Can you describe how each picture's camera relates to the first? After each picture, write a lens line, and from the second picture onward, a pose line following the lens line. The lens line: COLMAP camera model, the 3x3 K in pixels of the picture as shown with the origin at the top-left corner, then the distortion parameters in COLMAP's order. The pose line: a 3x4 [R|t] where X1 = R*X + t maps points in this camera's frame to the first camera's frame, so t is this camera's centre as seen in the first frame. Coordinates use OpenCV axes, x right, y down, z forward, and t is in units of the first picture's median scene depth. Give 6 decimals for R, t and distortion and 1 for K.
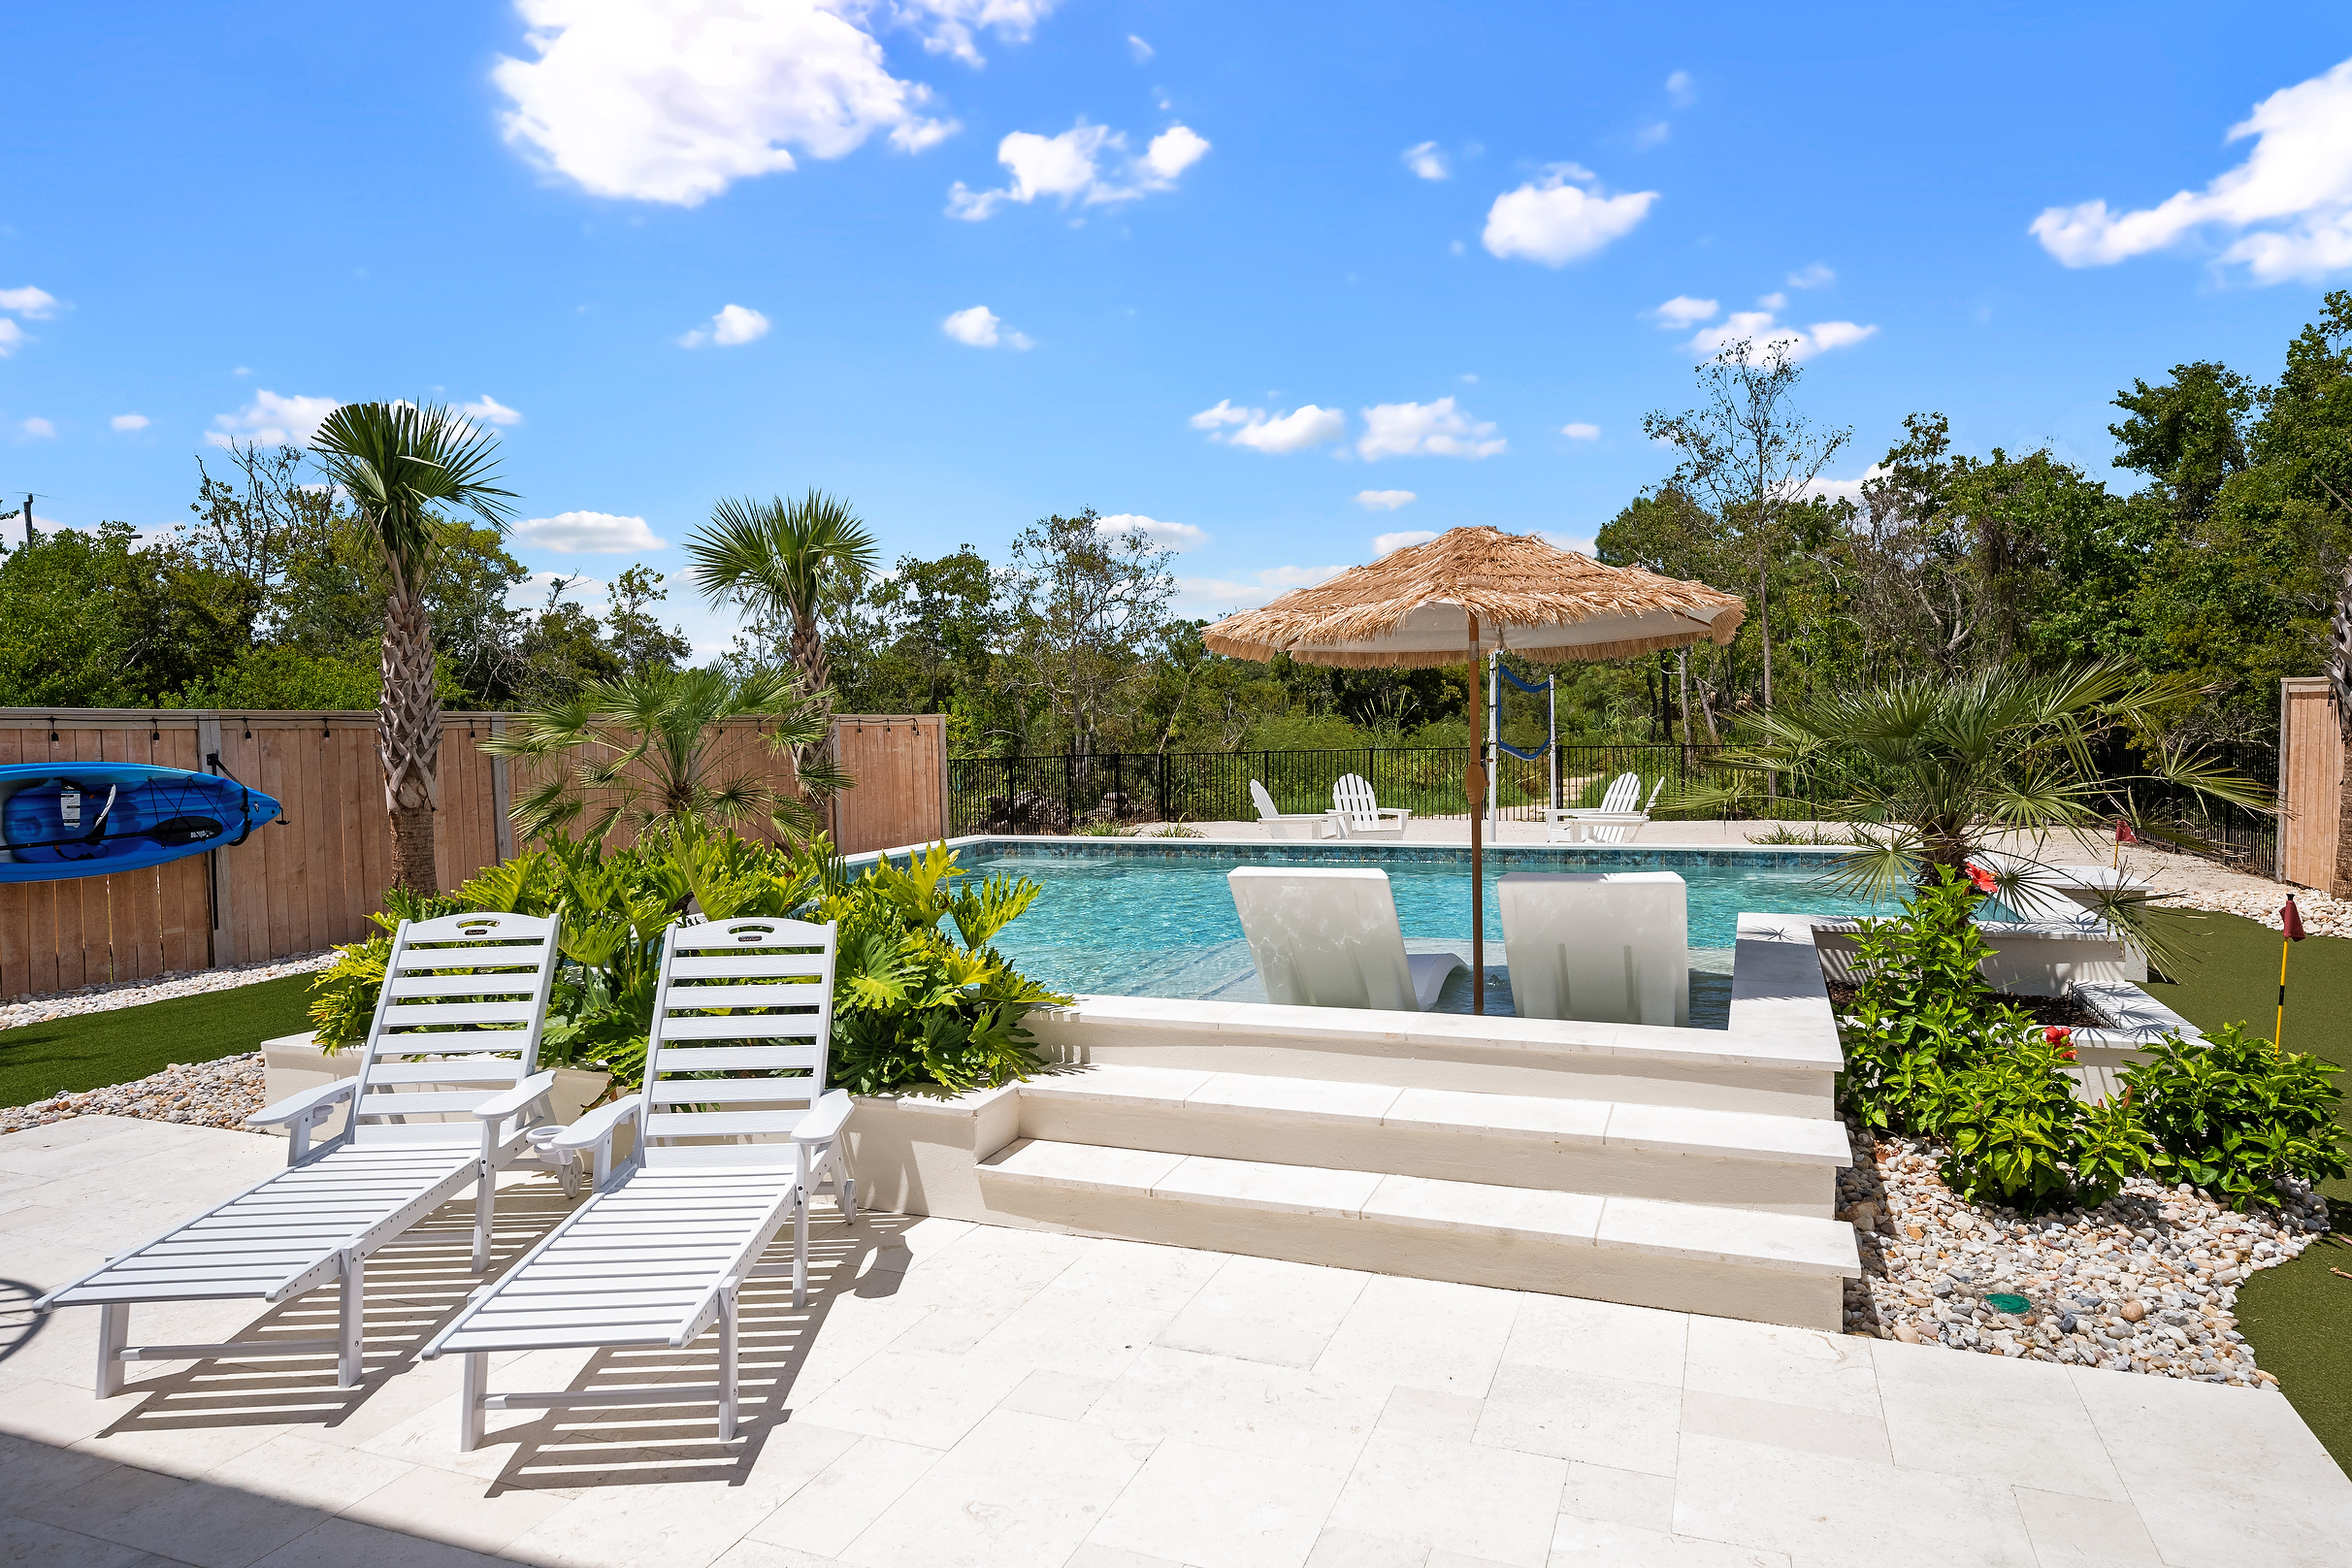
lens RADIAL K [[1468.6, 0, 1164.0], [0, 1468.6, 778.5], [0, 0, 1]] dist [0.022495, 0.000002]
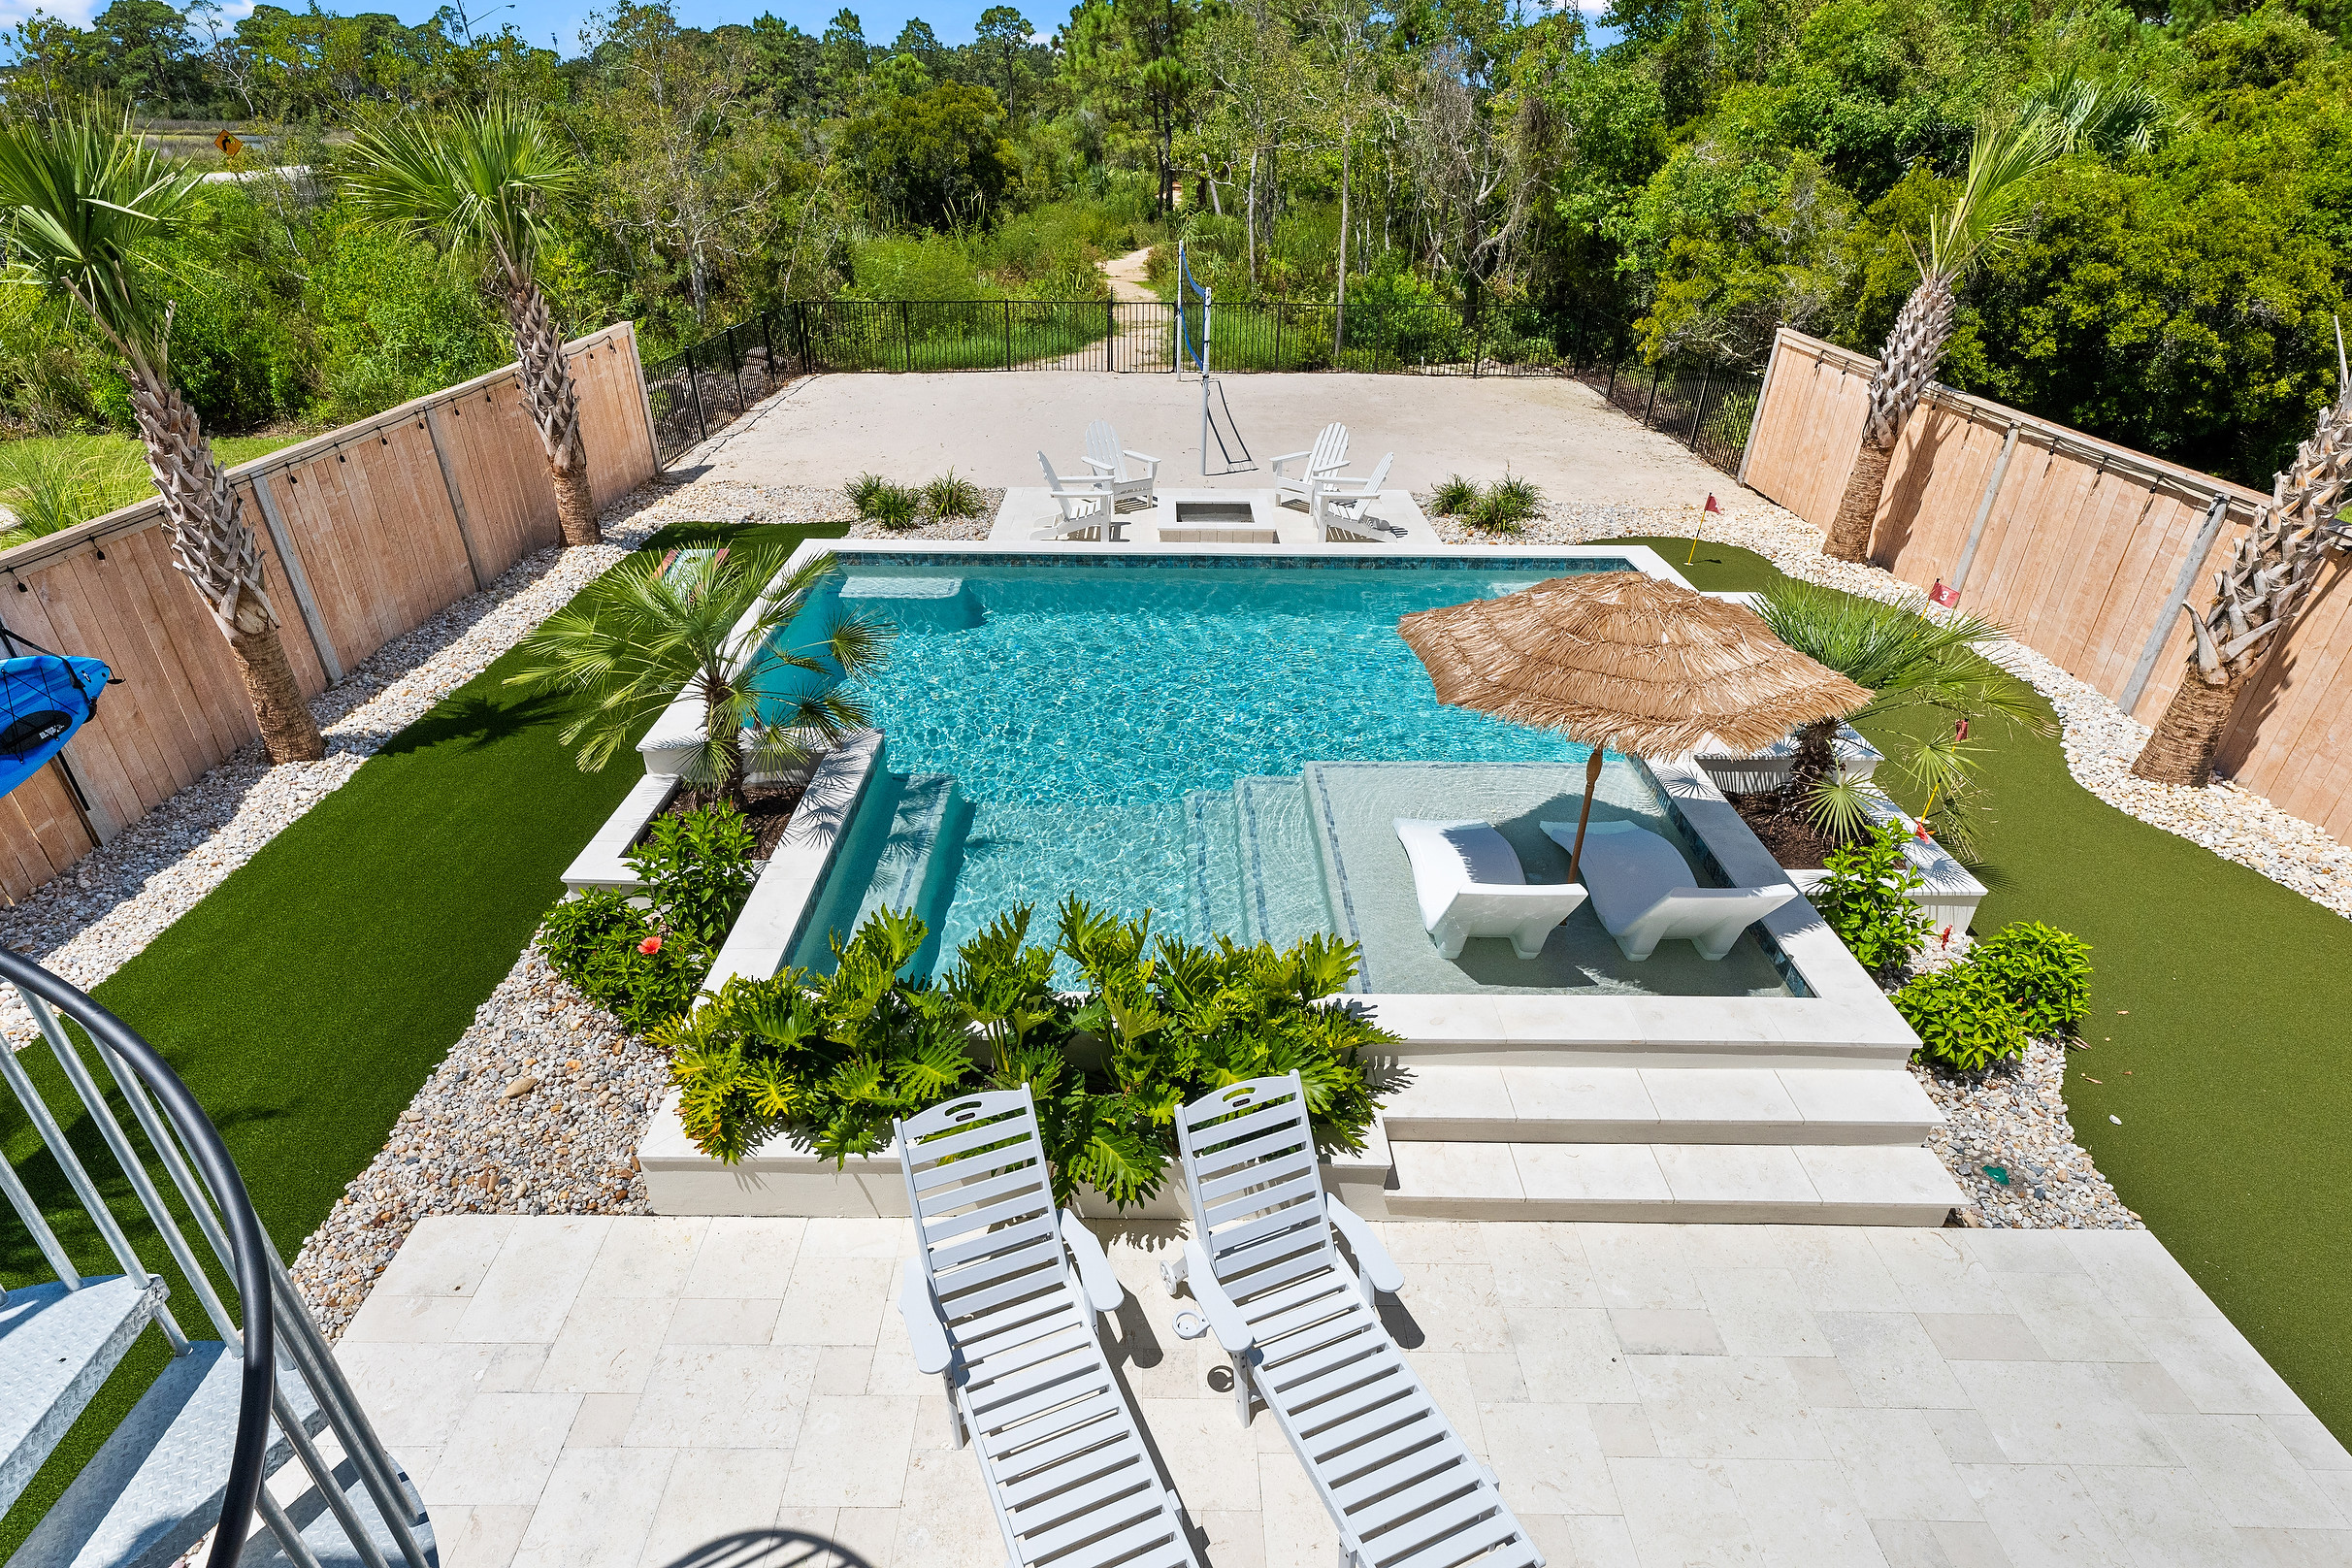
lens RADIAL K [[1222.6, 0, 1162.9], [0, 1222.6, 837.0], [0, 0, 1]] dist [0.005083, 0.002587]
pose [[0.927525, -0.169564, 0.333086, -0.159985], [-0.010722, 0.878733, 0.477194, -0.141115], [-0.373608, -0.446180, 0.813228, 0.076128]]
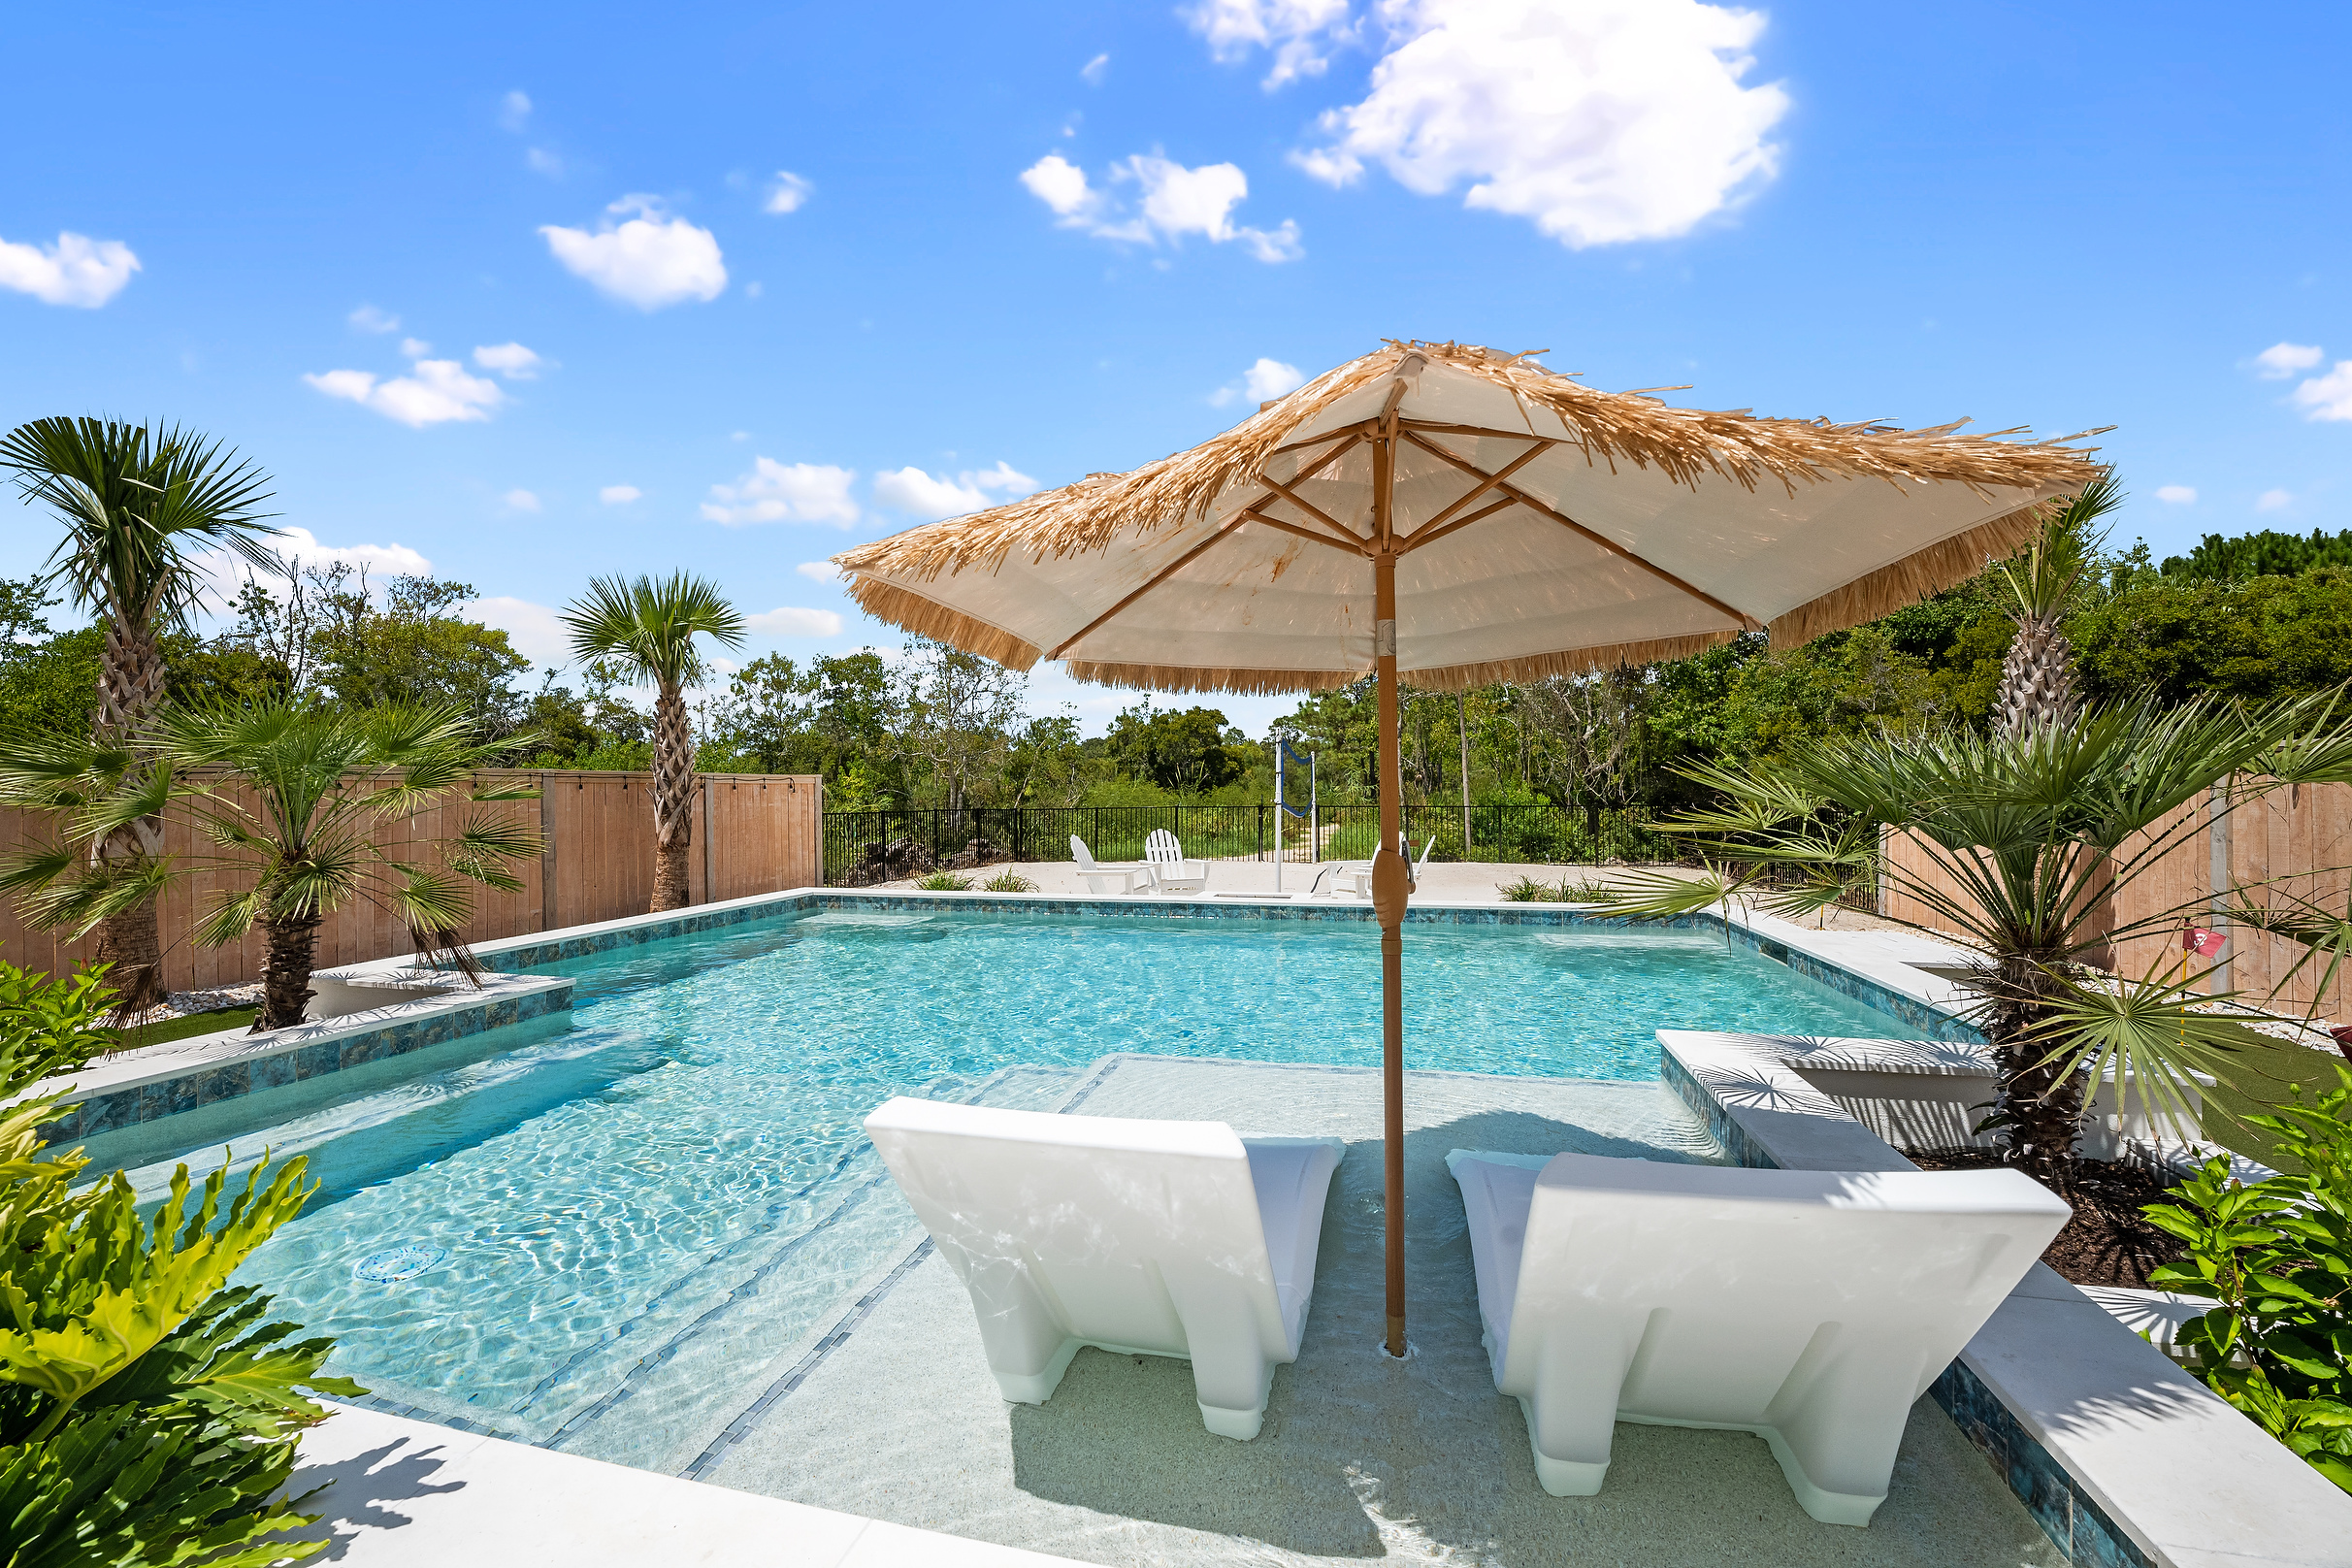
lens RADIAL K [[959.6, 0, 1174.2], [0, 959.6, 770.8], [0, 0, 1]] dist [-0.020422, 0.000132]
pose [[0.990260, 0.012532, 0.138665, 0.027080], [-0.004873, 0.998450, -0.055437, -0.005898], [-0.139145, 0.054221, 0.988787, 0.208051]]
